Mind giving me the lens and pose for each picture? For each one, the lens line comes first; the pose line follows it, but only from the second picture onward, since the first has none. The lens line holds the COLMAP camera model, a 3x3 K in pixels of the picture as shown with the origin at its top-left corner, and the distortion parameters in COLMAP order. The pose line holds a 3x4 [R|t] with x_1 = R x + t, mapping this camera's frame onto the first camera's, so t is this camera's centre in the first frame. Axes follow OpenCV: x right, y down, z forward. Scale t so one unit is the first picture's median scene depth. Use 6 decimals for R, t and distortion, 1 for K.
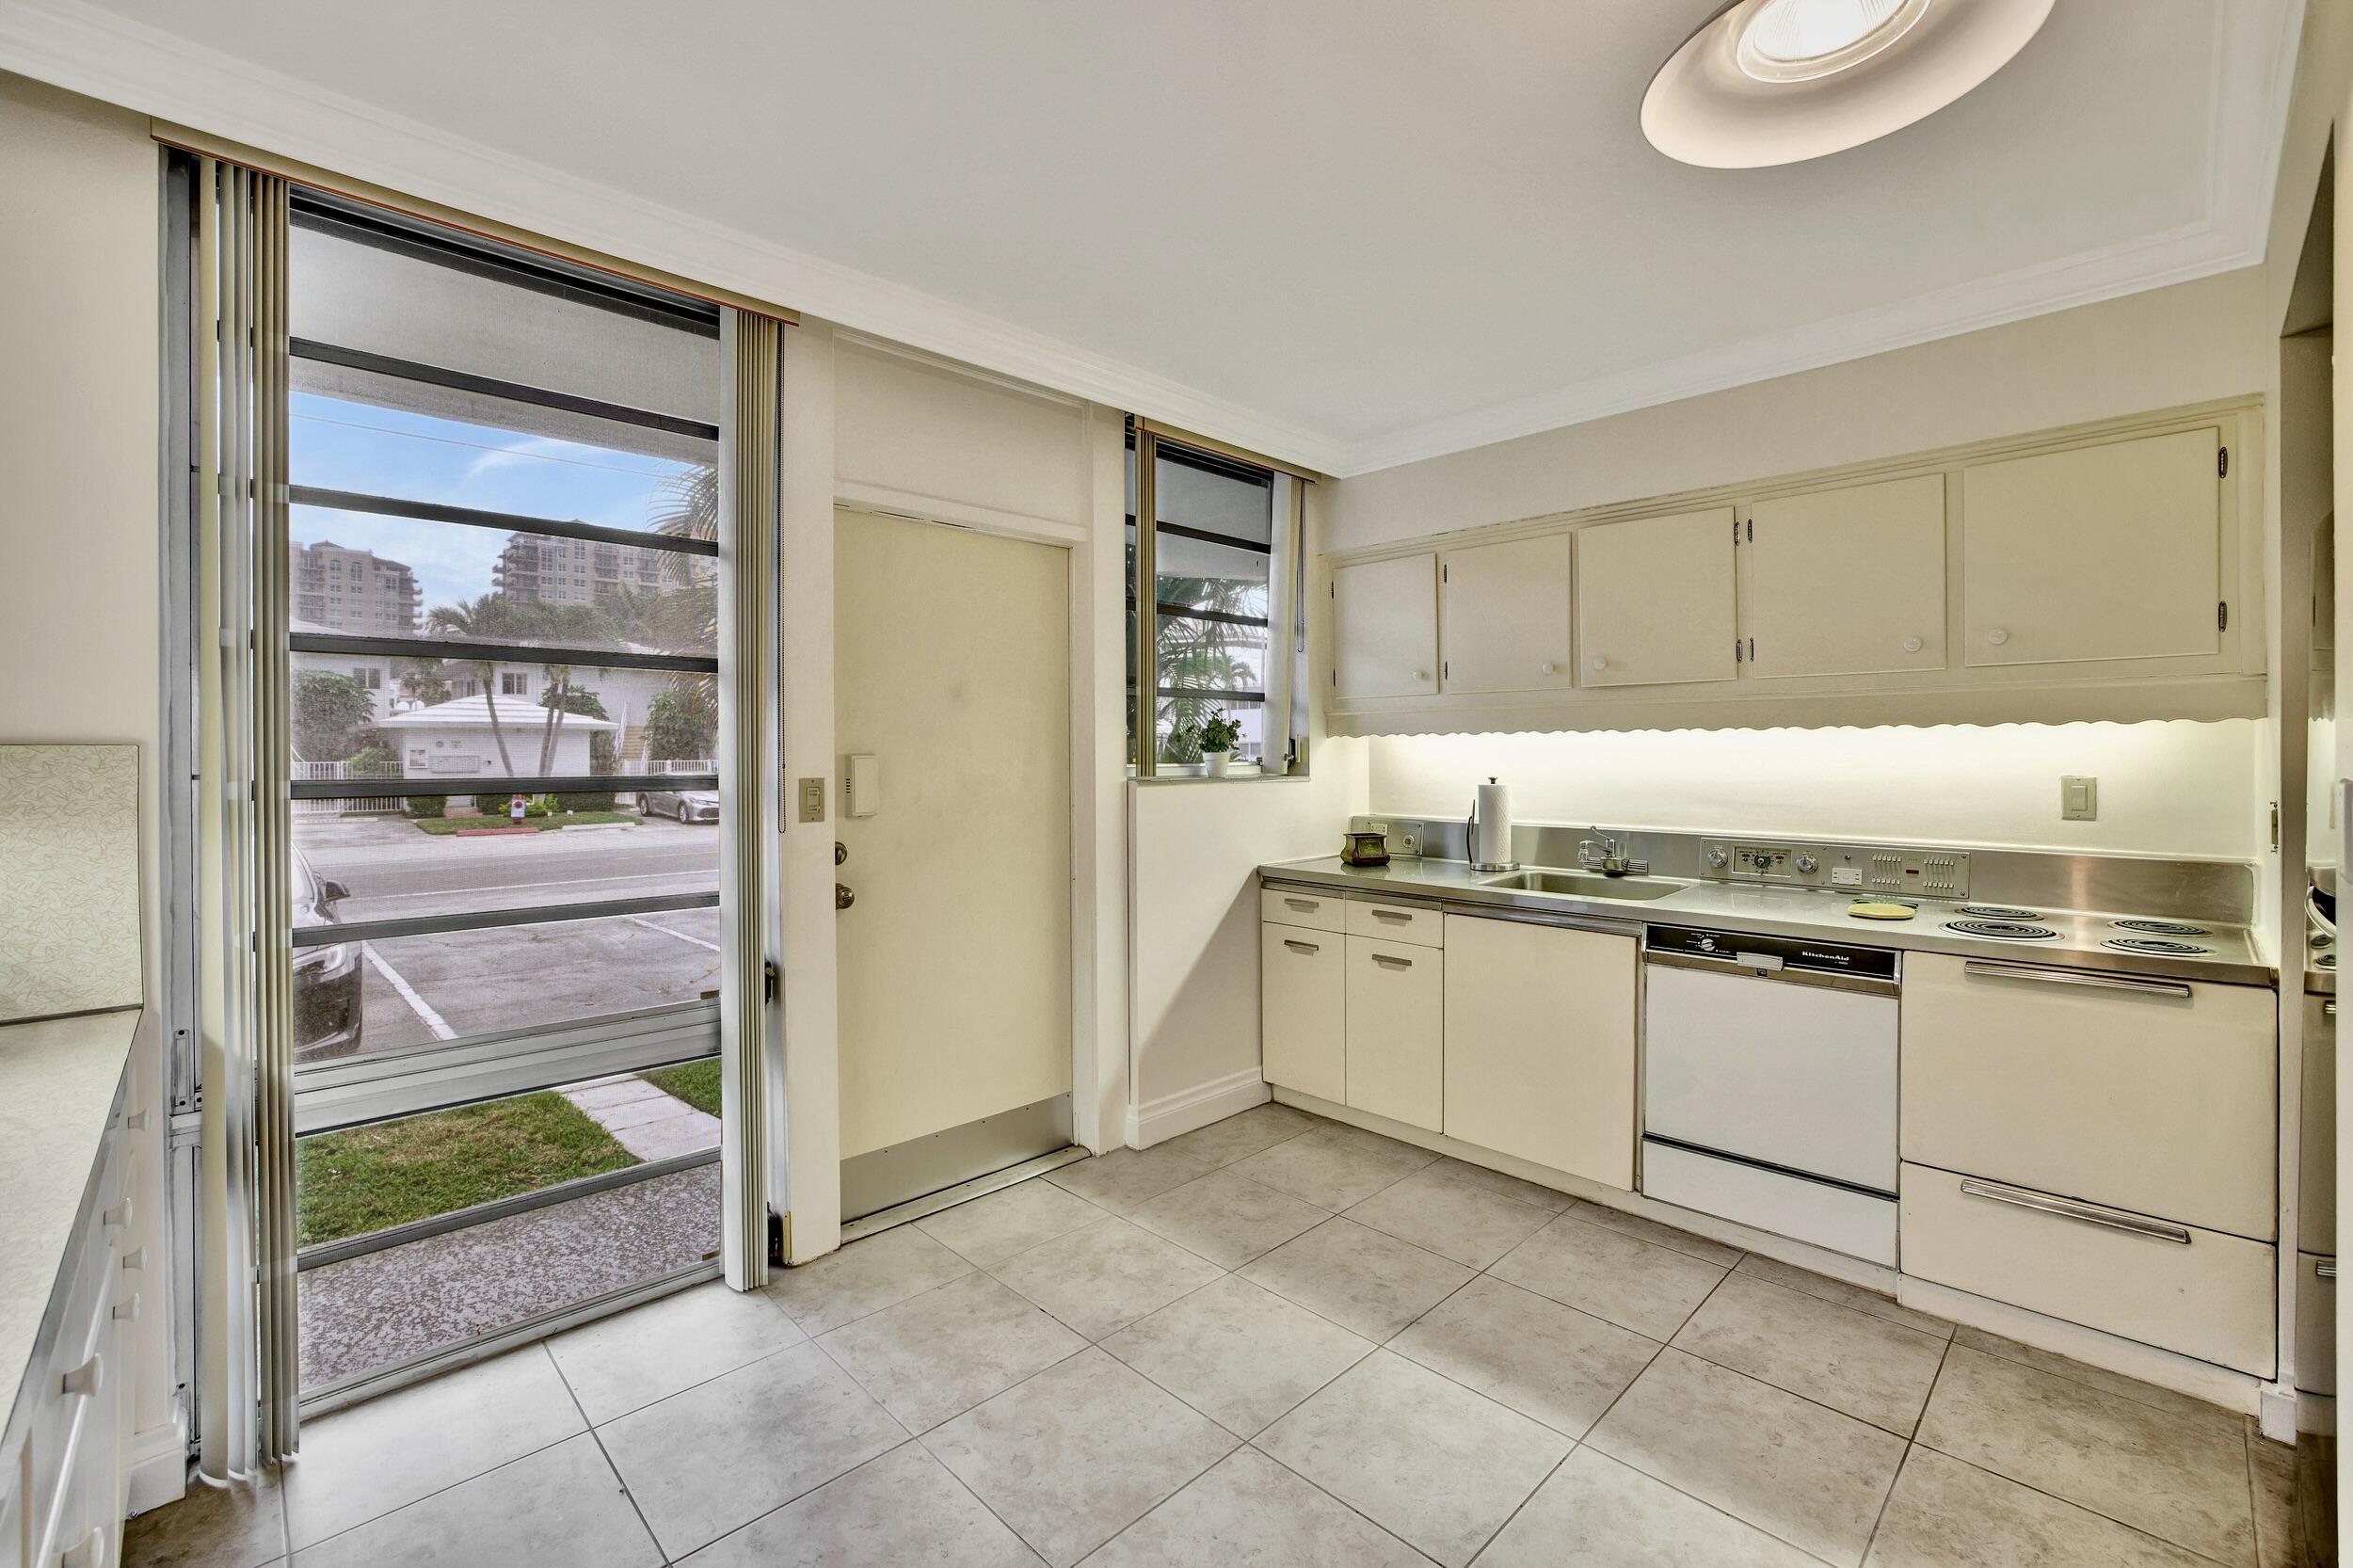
lens RADIAL K [[1017.7, 0, 1180.9], [0, 1017.7, 771.8], [0, 0, 1]] dist [-0.000355, 0.000984]
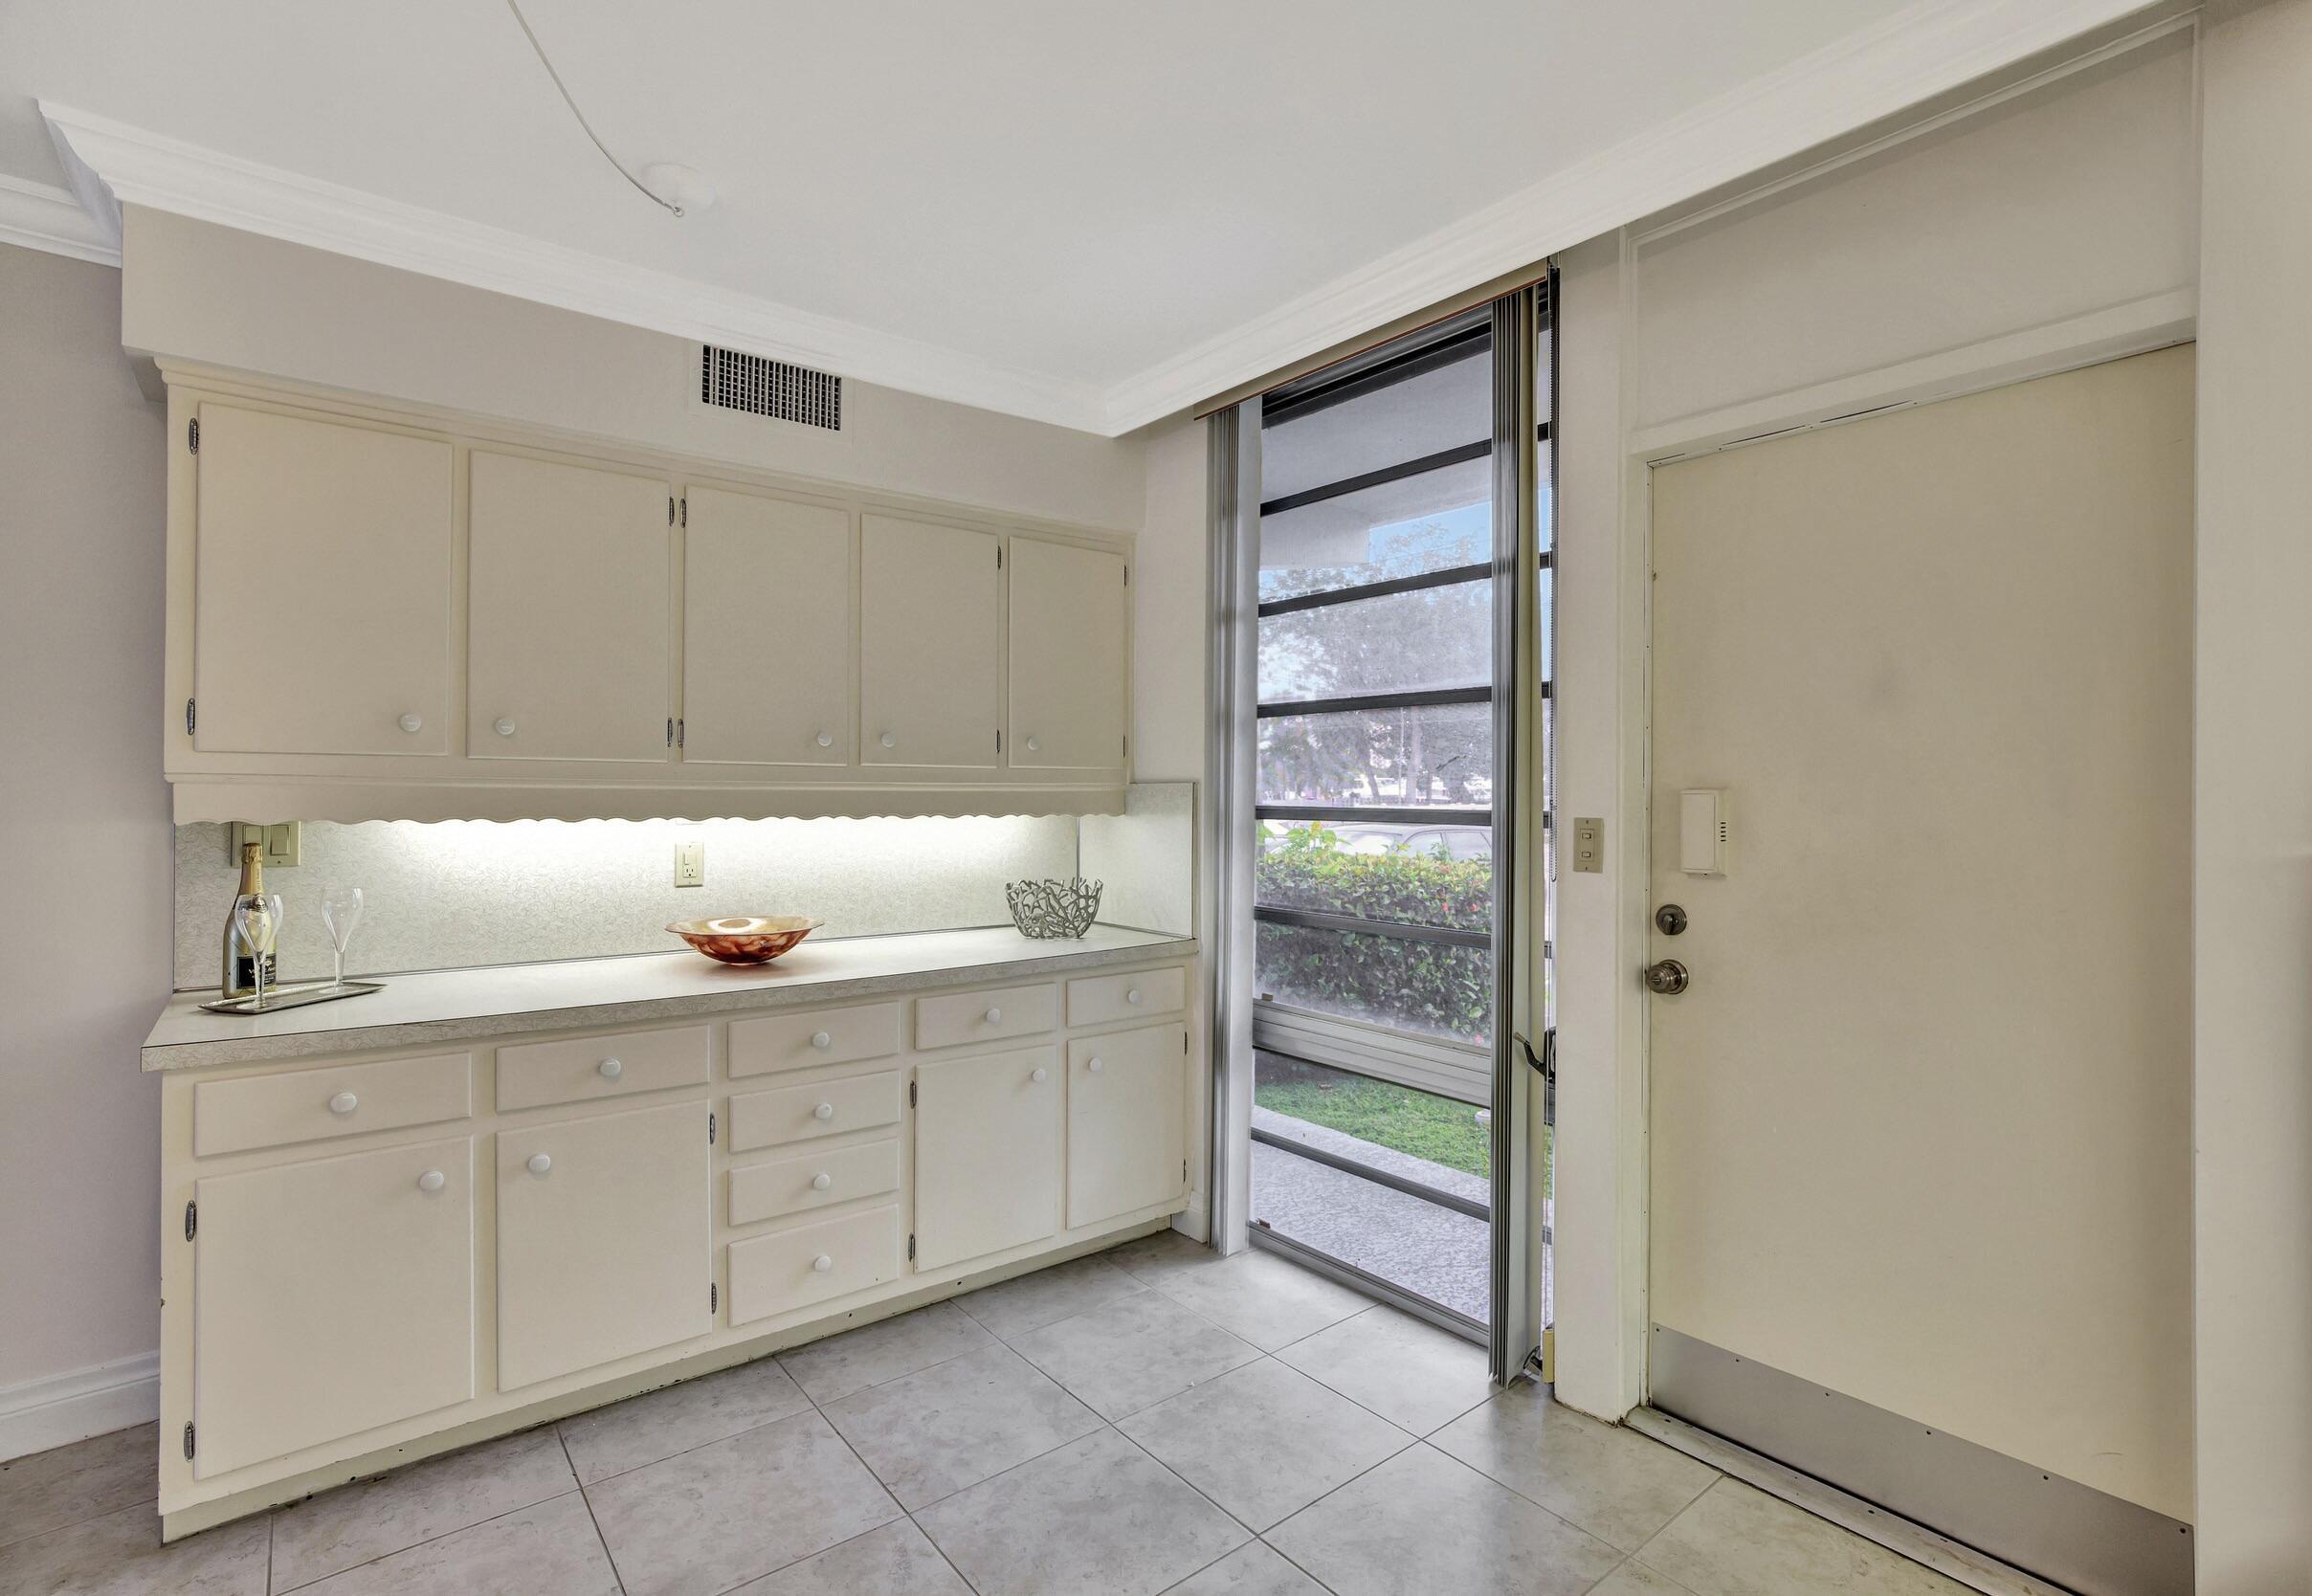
lens RADIAL K [[1127.4, 0, 1162.4], [0, 1127.4, 799.0], [0, 0, 1]] dist [0.014190, 0.004207]
pose [[-0.102403, 0.005810, -0.994726, 0.566378], [-0.004796, 0.999968, 0.006335, -0.013087], [0.994731, 0.005419, -0.102371, 0.751974]]
